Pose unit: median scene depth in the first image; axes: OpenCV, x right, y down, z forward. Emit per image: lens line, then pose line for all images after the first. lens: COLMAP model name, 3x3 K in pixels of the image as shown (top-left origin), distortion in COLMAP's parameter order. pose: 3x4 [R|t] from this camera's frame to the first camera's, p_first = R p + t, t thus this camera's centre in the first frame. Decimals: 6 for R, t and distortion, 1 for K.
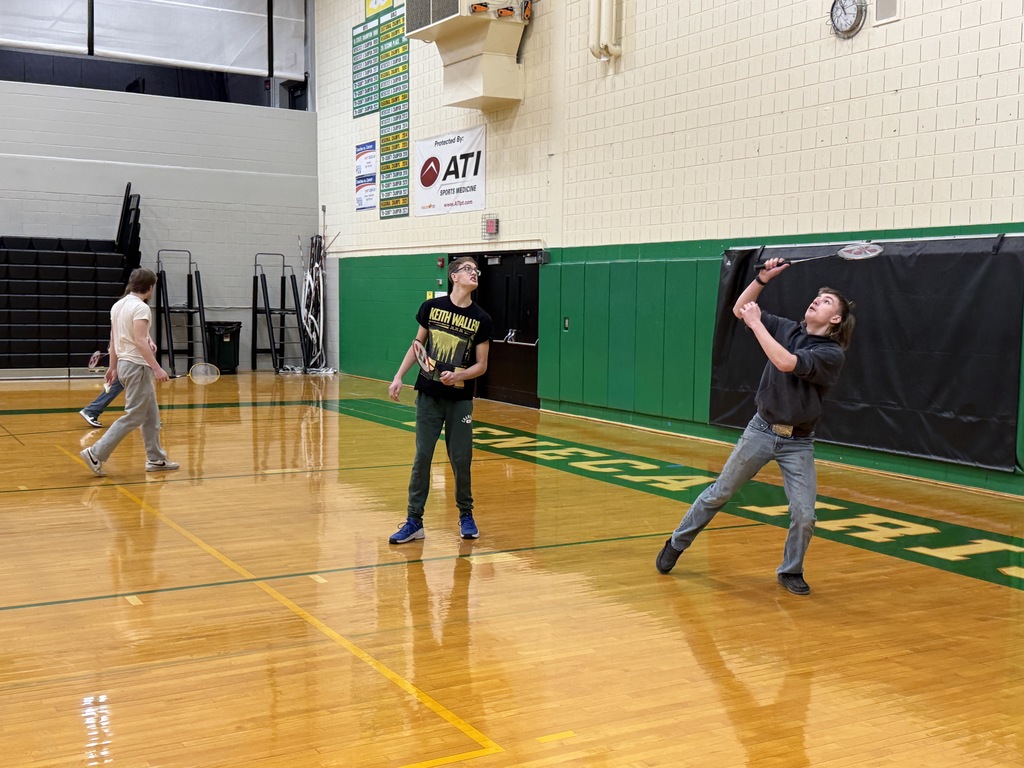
lens RADIAL K [[1224.6, 0, 512.0], [0, 1224.6, 384.0], [0, 0, 1]] dist [0.122792, -0.002506]
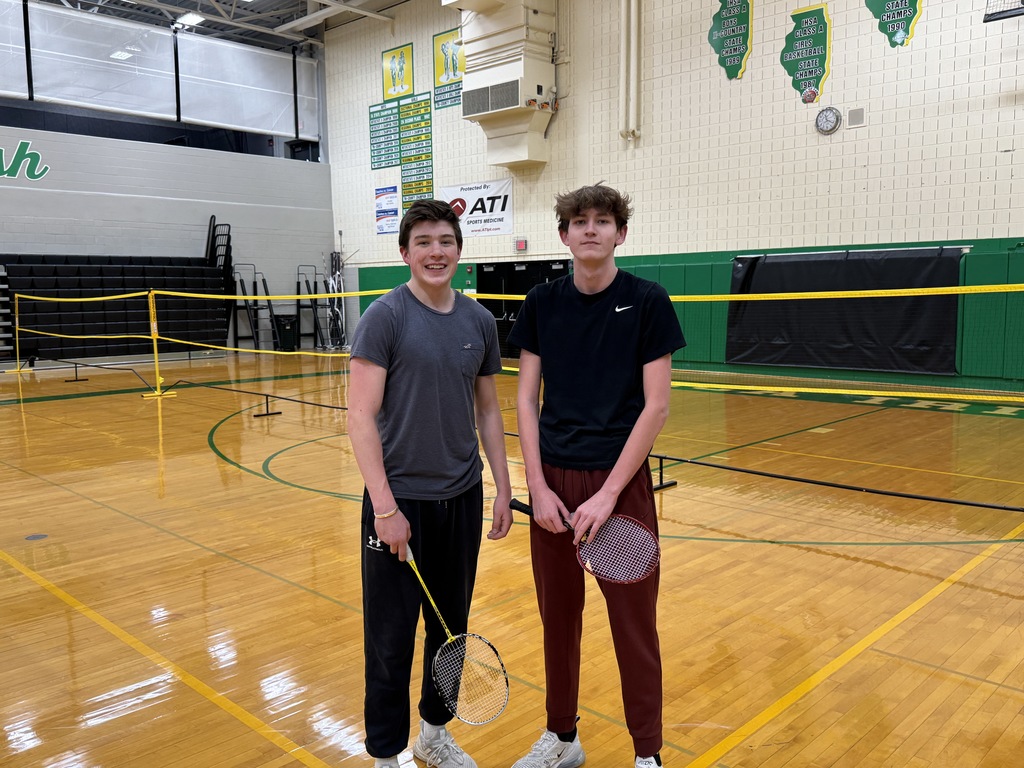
lens RADIAL K [[866.9, 0, 512.0], [0, 866.9, 384.0], [0, 0, 1]] dist [0.143741, -0.249354]
pose [[0.954711, -0.058842, 0.291657, -0.305236], [0.048299, 0.997897, 0.043226, -0.002525], [-0.293587, -0.027181, 0.955546, -0.032411]]
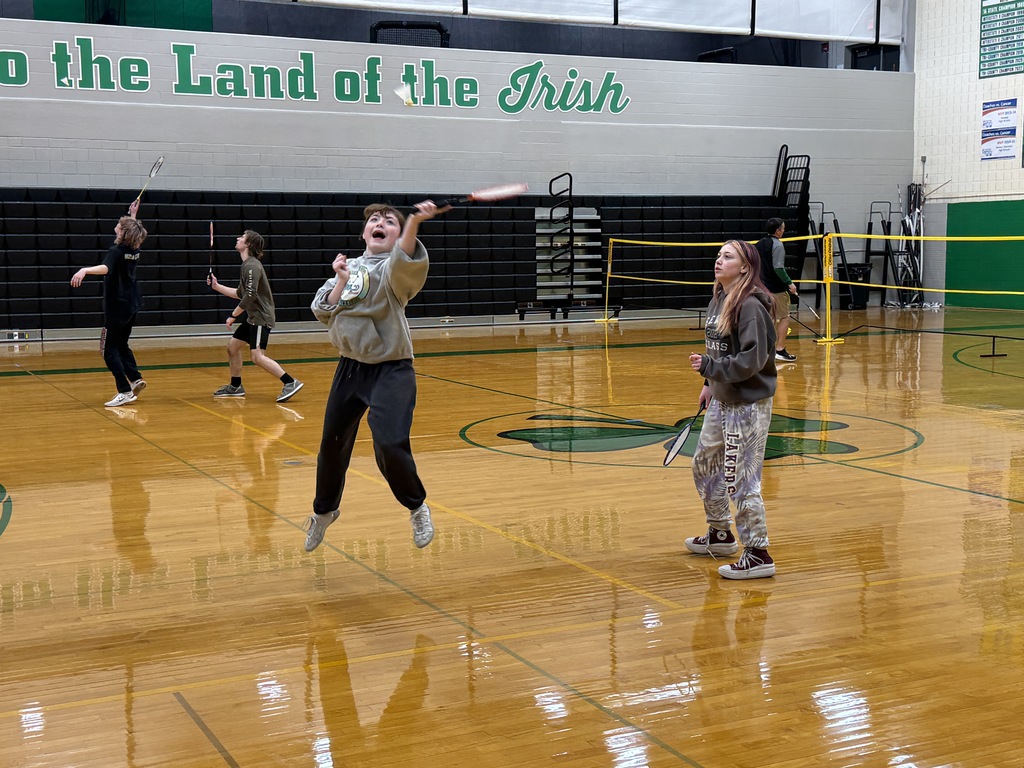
lens RADIAL K [[1336.3, 0, 512.0], [0, 1336.3, 384.0], [0, 0, 1]] dist [0.283716, -0.671607]
pose [[0.999160, -0.019069, -0.036283, -0.553085], [0.020306, 0.999214, 0.034035, 0.013658], [0.035606, -0.034743, 0.998762, -0.303603]]
